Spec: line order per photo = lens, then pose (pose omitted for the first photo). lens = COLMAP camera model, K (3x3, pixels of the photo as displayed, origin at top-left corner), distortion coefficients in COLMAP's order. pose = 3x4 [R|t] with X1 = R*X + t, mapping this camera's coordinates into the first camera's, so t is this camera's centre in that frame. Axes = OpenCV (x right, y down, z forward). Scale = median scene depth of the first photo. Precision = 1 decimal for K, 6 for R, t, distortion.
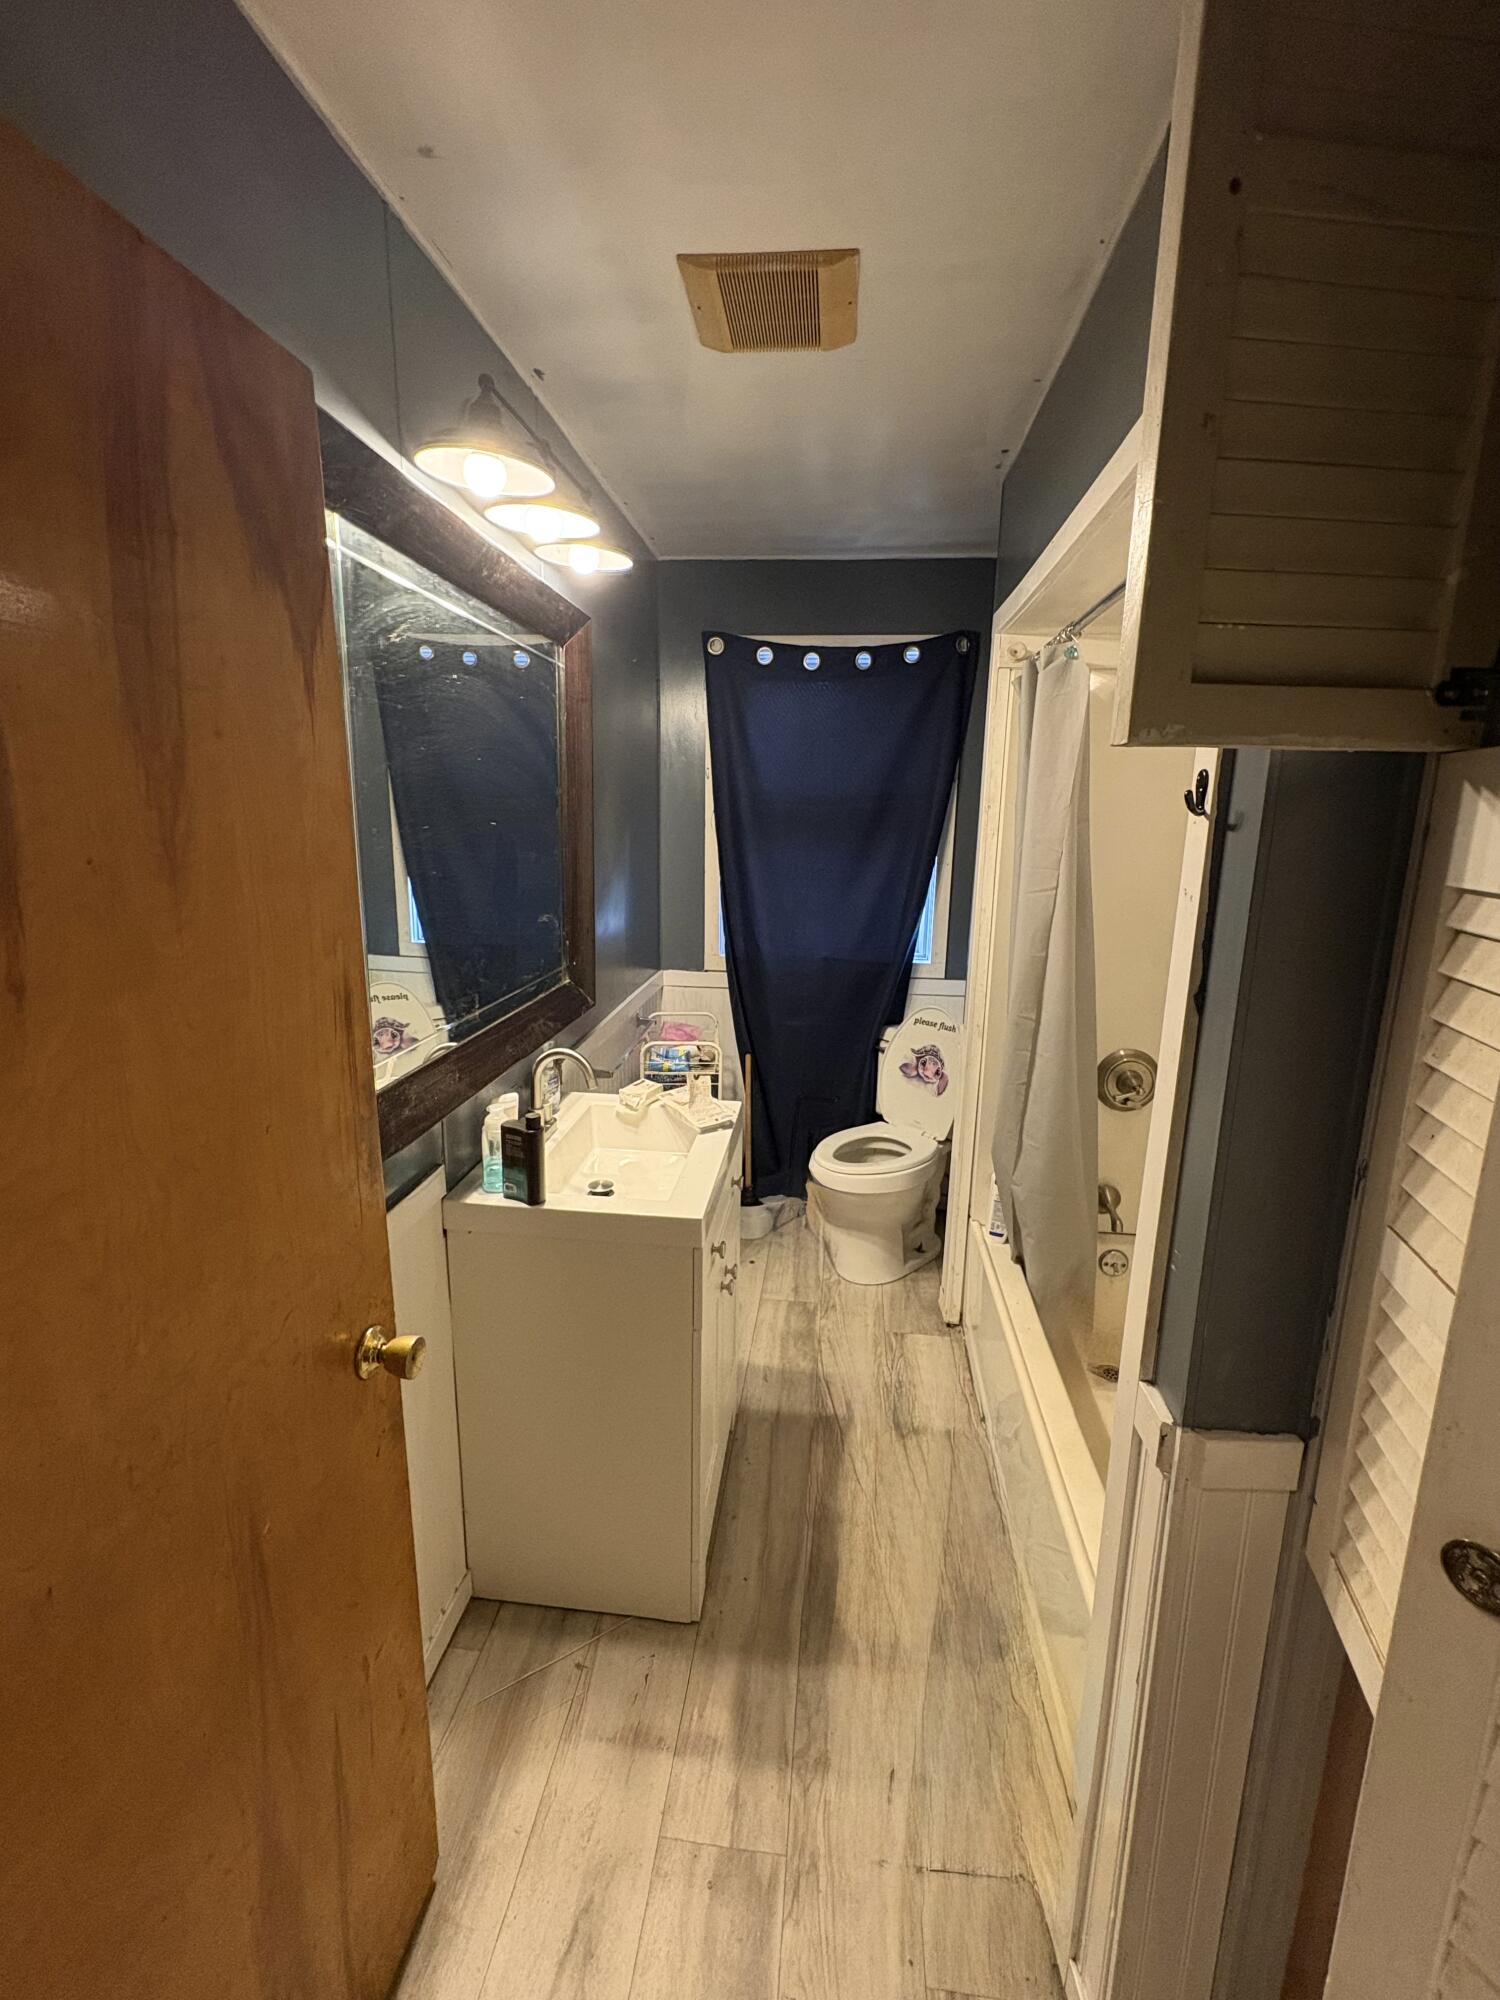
lens RADIAL K [[856.9, 0, 750.0], [0, 856.9, 1000.0], [0, 0, 1]] dist [0.002550, -0.000562]
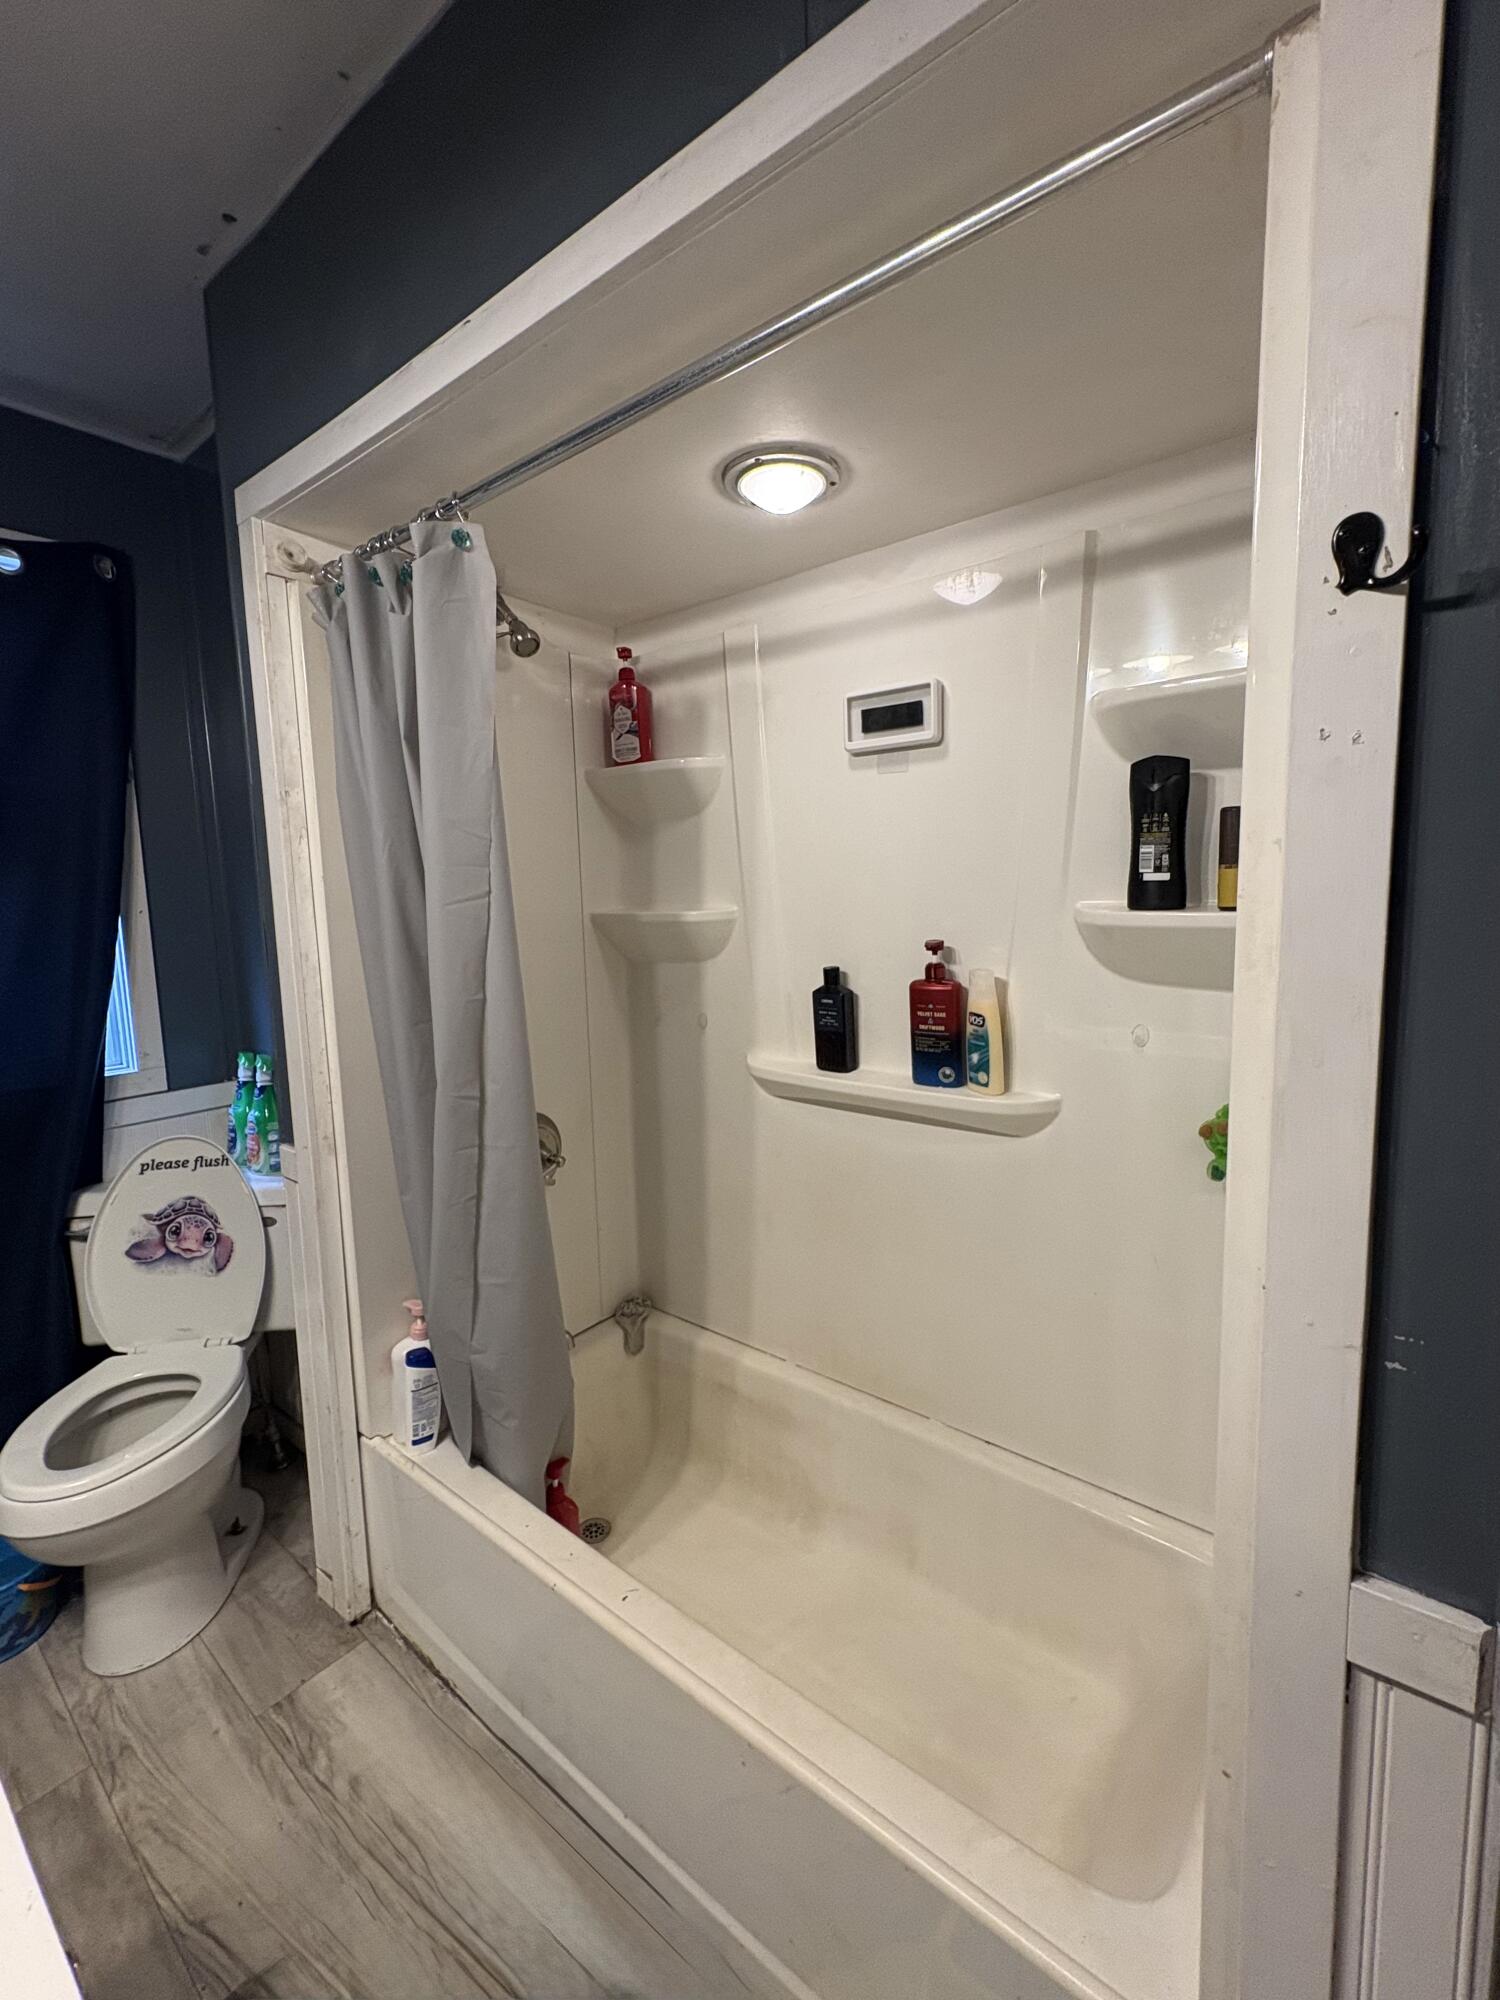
lens RADIAL K [[856.9, 0, 750.0], [0, 856.9, 1000.0], [0, 0, 1]] dist [0.002550, -0.000562]
pose [[0.539478, -0.133391, 0.831366, -0.065647], [0.211271, 0.977229, 0.019699, -0.013217], [-0.815063, 0.165016, 0.555375, 0.315147]]
